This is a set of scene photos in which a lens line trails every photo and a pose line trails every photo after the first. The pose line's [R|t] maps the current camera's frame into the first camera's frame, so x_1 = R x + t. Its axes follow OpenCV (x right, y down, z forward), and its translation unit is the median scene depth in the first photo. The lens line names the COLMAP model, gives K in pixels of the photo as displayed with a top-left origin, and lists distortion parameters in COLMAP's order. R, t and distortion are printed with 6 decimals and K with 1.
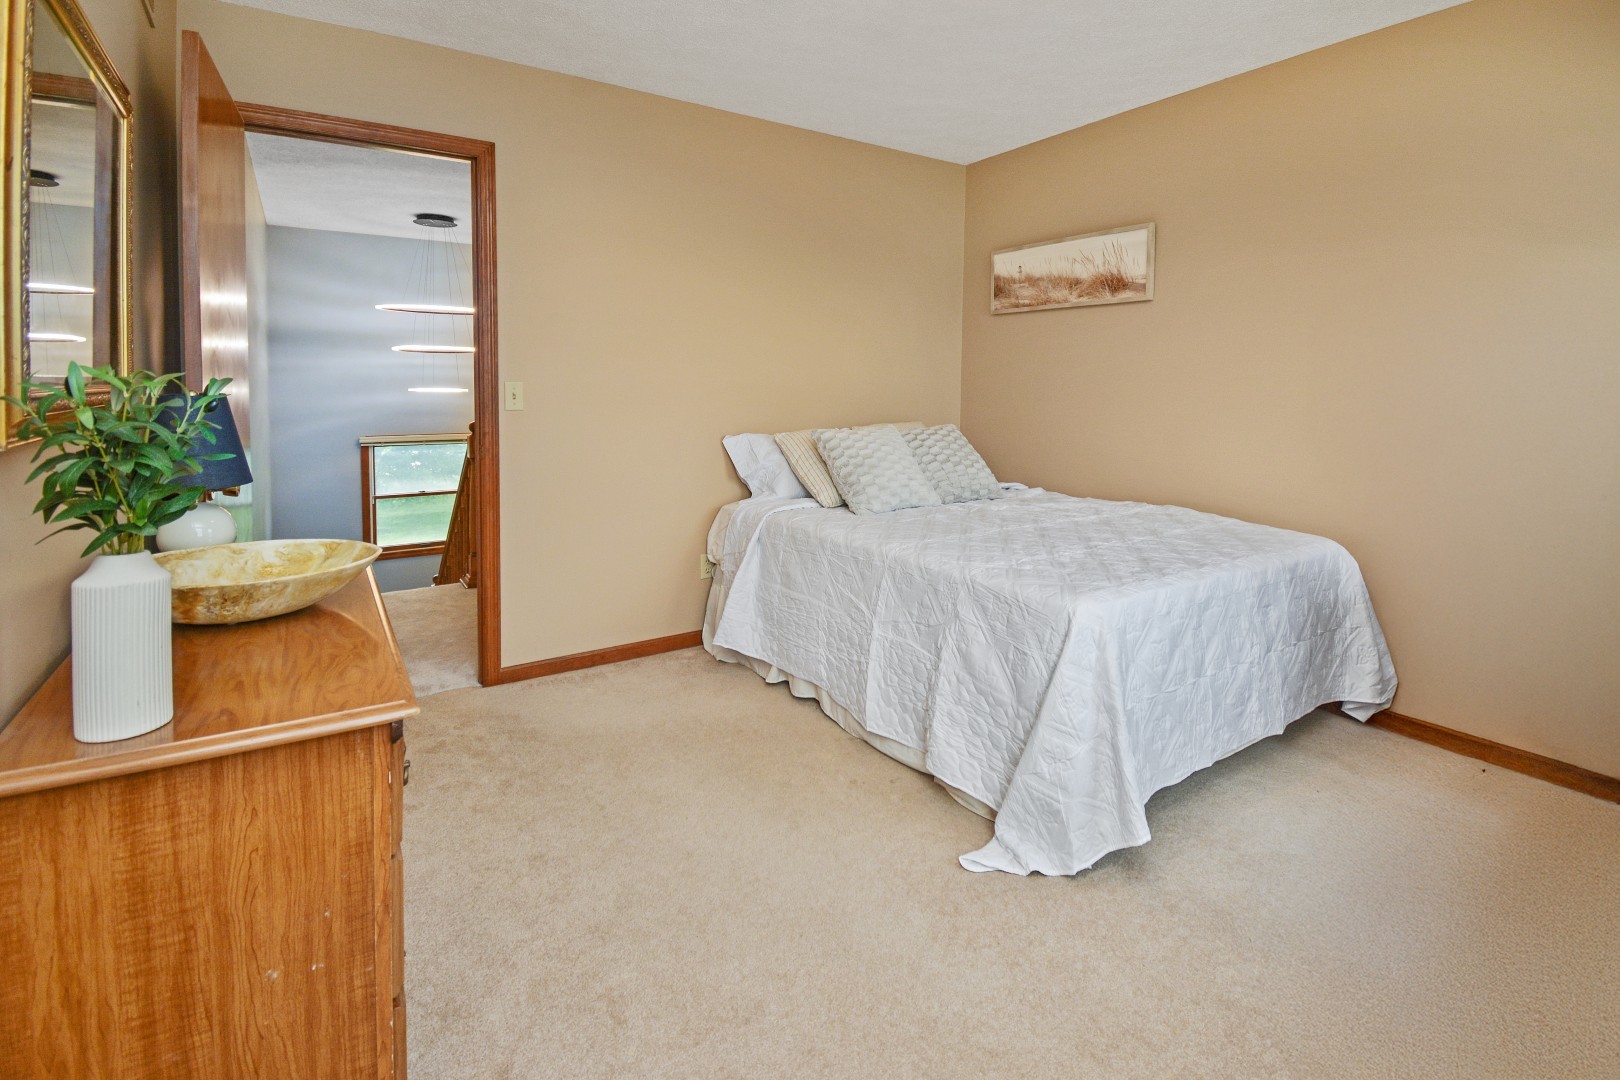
lens RADIAL K [[763.6, 0, 815.0], [0, 763.6, 417.4], [0, 0, 1]] dist [0.015084, -0.000097]
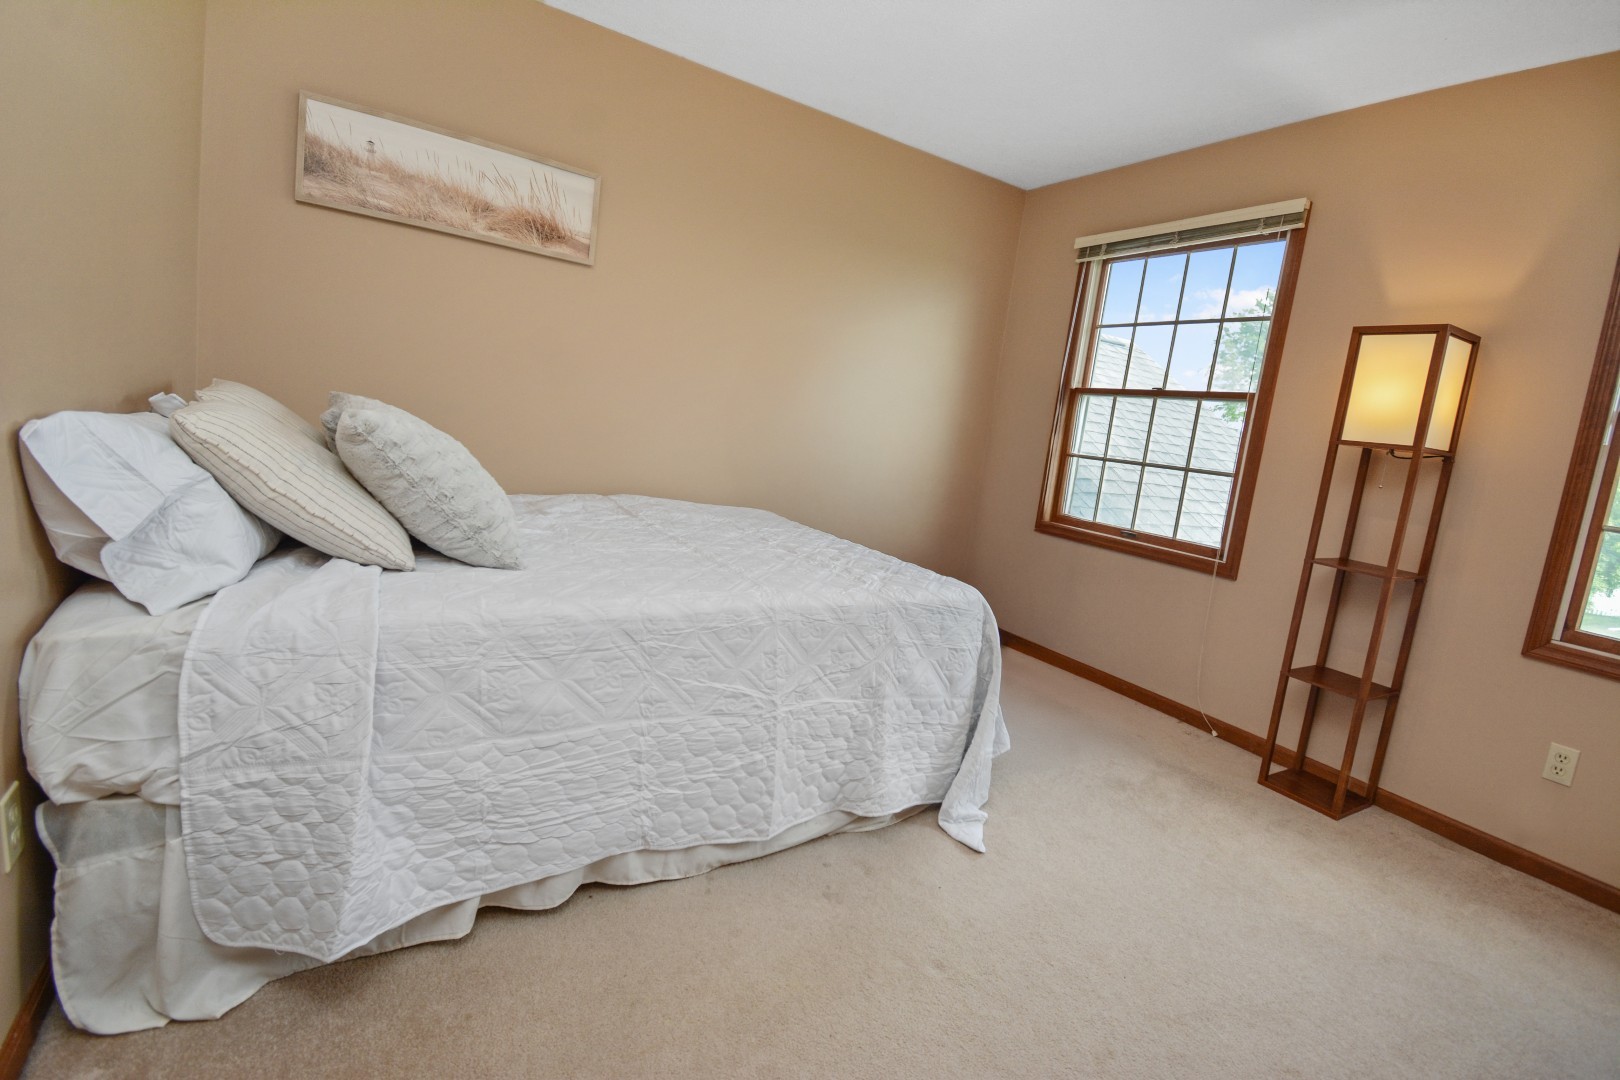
lens RADIAL K [[712.3, 0, 811.1], [0, 712.3, 516.3], [0, 0, 1]] dist [0.022323, -0.027305]
pose [[0.046295, -0.137501, 0.989419, -0.403314], [-0.082493, 0.986572, 0.140965, -0.003536], [-0.995516, -0.088146, 0.034330, 0.673430]]
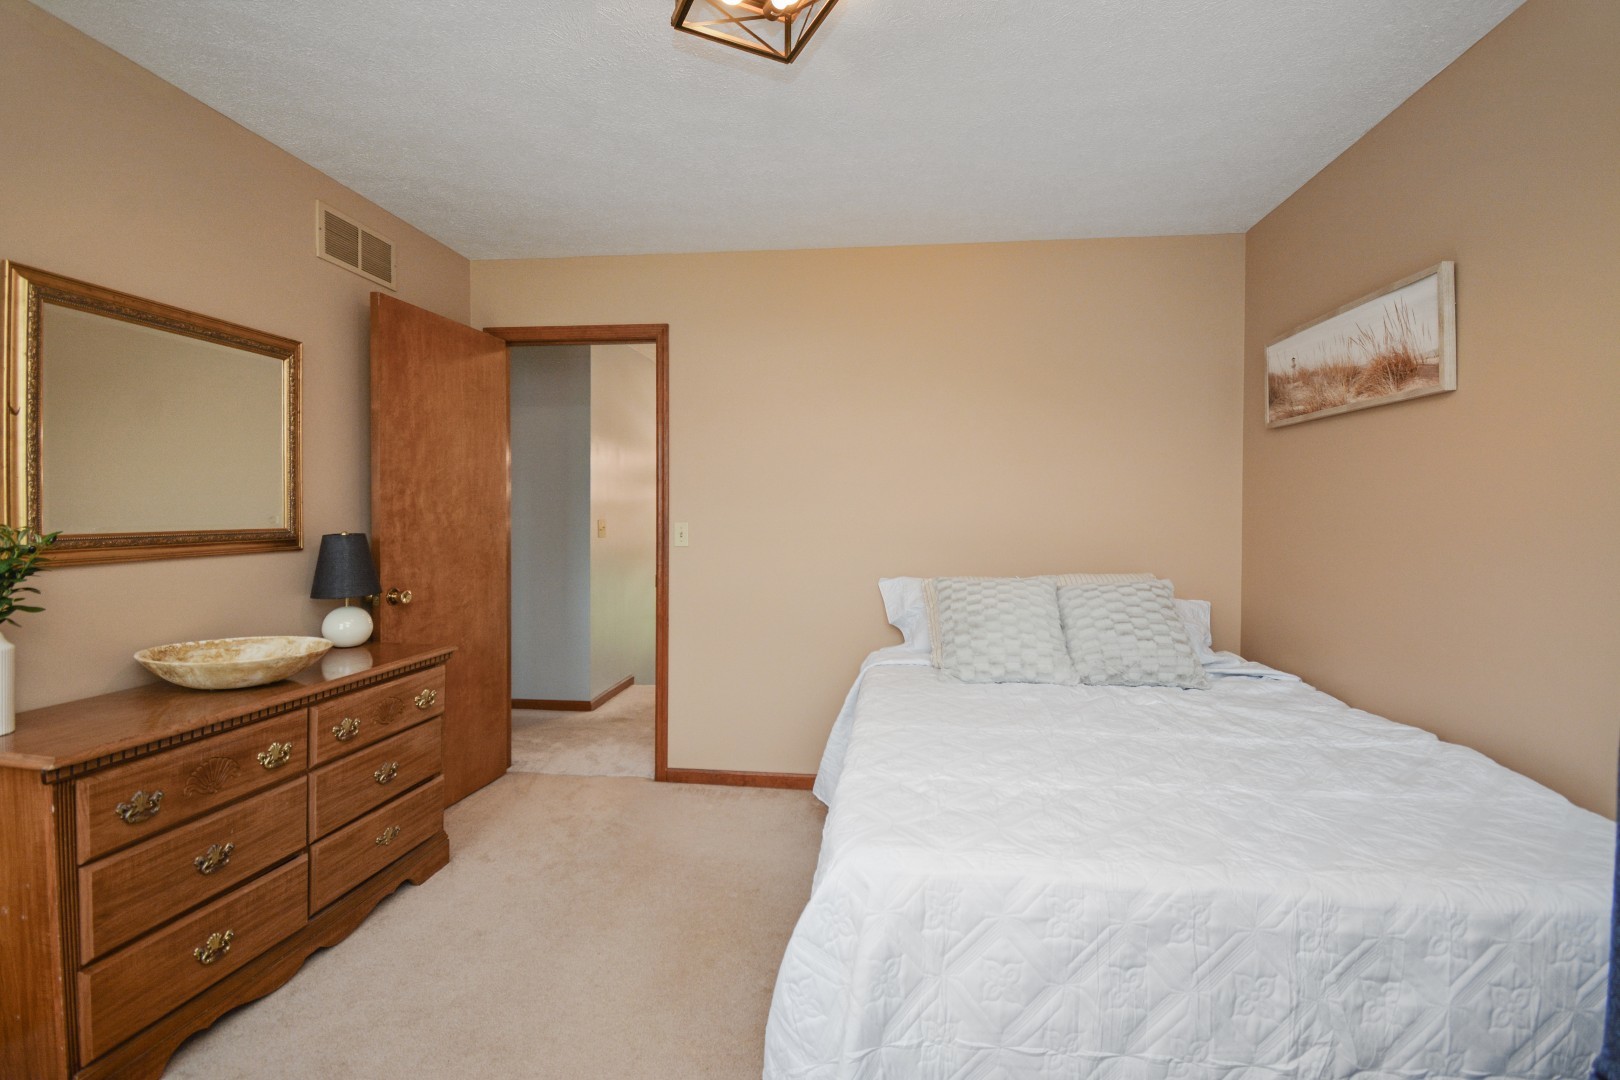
lens RADIAL K [[712.3, 0, 811.1], [0, 712.3, 516.3], [0, 0, 1]] dist [0.022323, -0.027305]
pose [[0.765556, 0.001440, -0.643368, 0.404267], [-0.027455, 0.999160, -0.030434, -0.024852], [0.642783, 0.040962, 0.764952, 0.257782]]
